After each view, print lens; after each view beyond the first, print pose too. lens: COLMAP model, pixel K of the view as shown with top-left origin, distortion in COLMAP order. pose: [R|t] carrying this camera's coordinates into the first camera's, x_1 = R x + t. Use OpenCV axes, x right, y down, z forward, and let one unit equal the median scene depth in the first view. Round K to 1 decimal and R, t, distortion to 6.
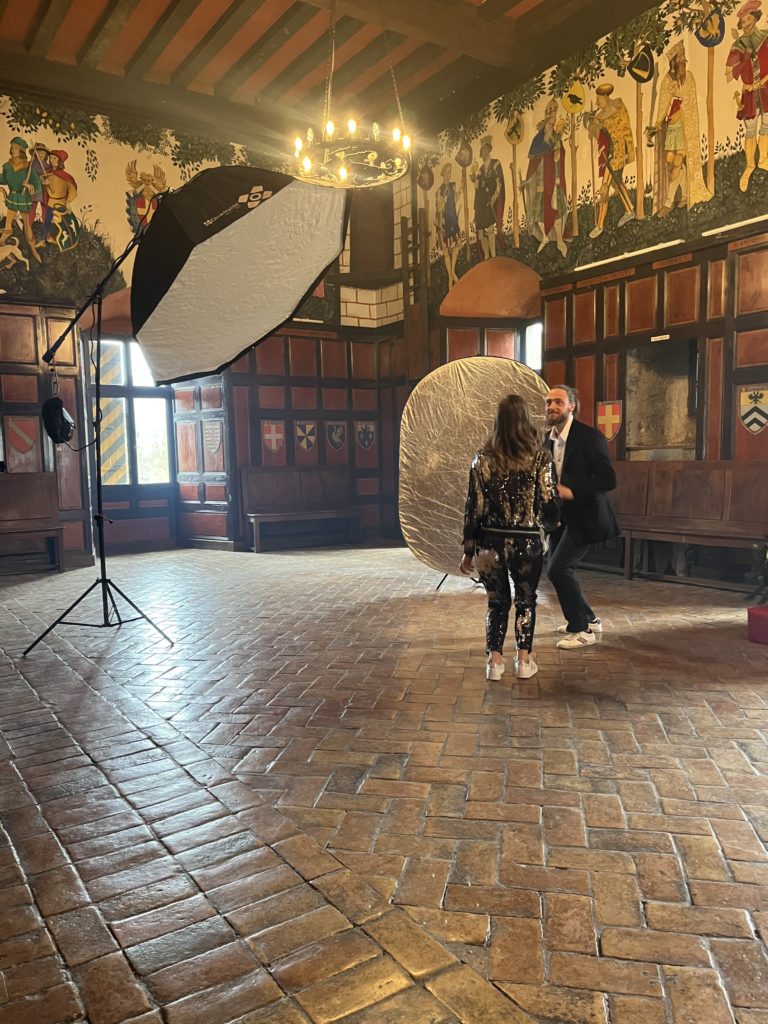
lens RADIAL K [[787.8, 0, 390.4], [0, 787.8, 519.7], [0, 0, 1]] dist [0.069755, -0.099458]
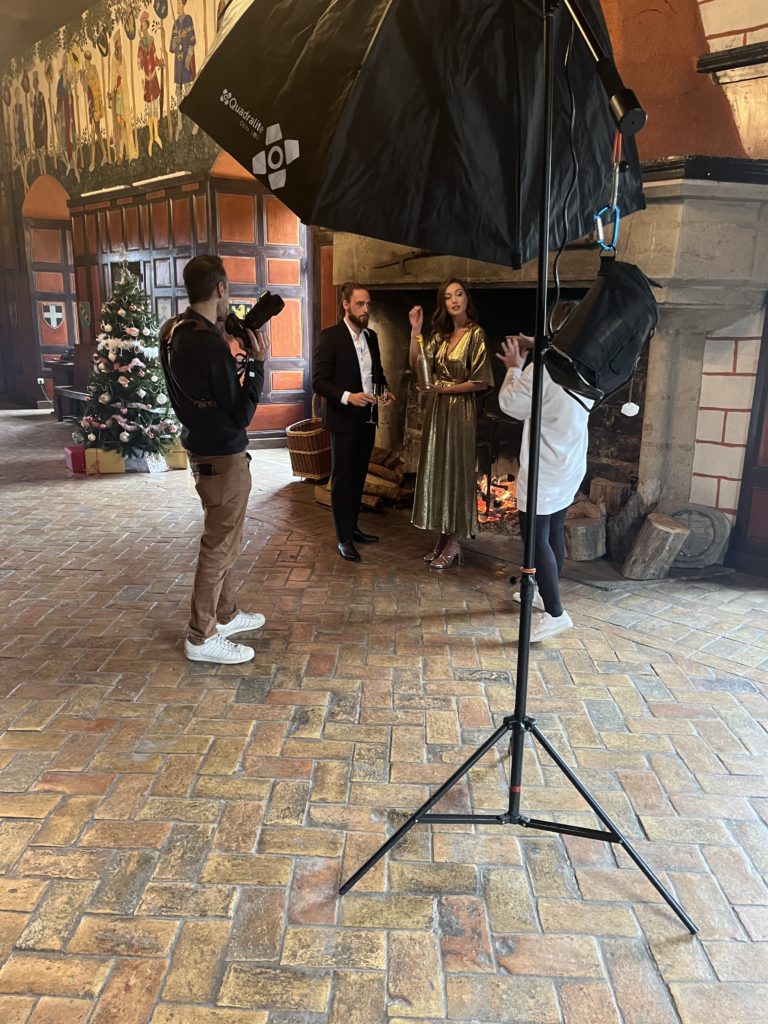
lens RADIAL K [[787.8, 0, 382.3], [0, 787.8, 519.5], [0, 0, 1]] dist [0.069755, -0.099458]
pose [[0.985501, -0.004792, 0.169600, 0.441687], [-0.023032, 0.986570, 0.161709, -0.009728], [-0.168098, -0.163271, 0.972155, -0.401137]]
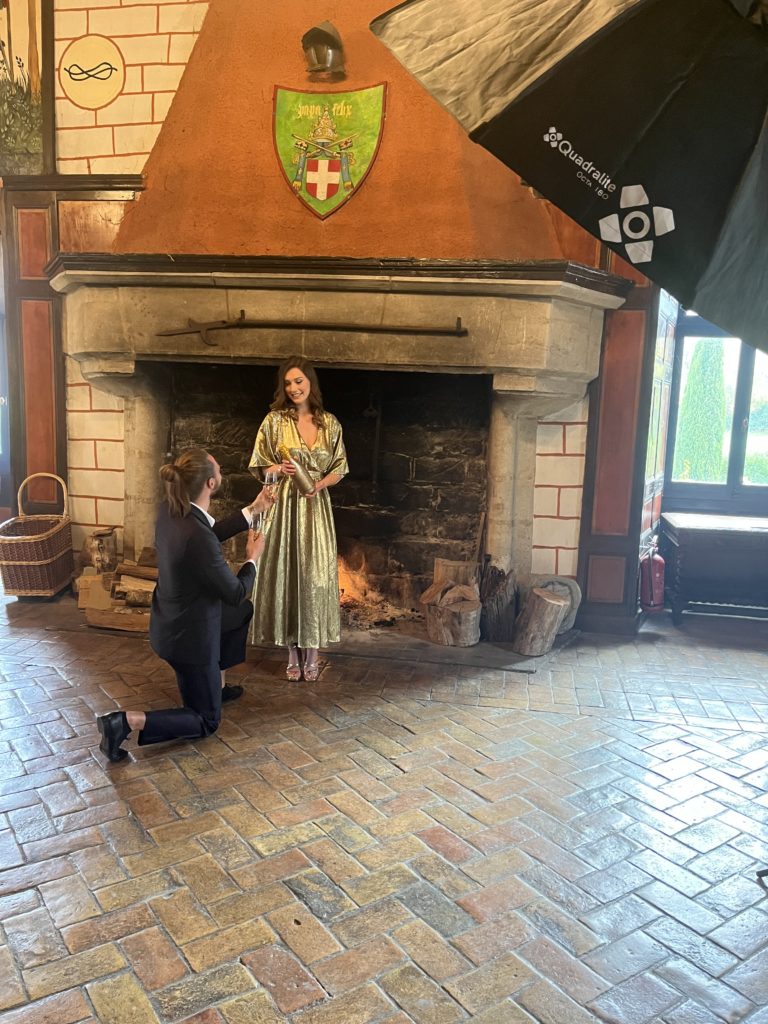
lens RADIAL K [[787.8, 0, 383.3], [0, 787.8, 509.6], [0, 0, 1]] dist [0.069755, -0.099458]
pose [[0.683042, -0.054689, 0.728328, 0.245650], [0.009792, 0.997789, 0.065739, -0.023883], [-0.730313, -0.037770, 0.682068, -0.214873]]
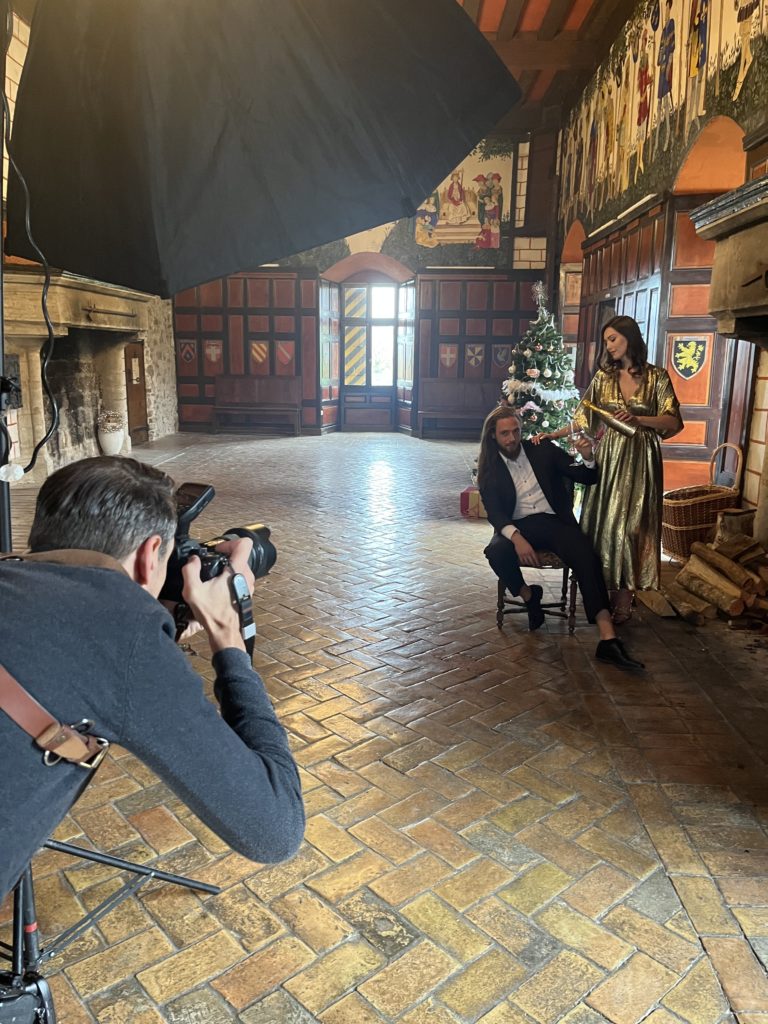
lens RADIAL K [[787.8, 0, 388.5], [0, 787.8, 512.2], [0, 0, 1]] dist [0.069755, -0.099458]
pose [[0.812078, 0.145541, -0.565108, 0.675949], [-0.076984, 0.986654, 0.143480, -0.029586], [0.578449, -0.073013, 0.812445, -0.233817]]
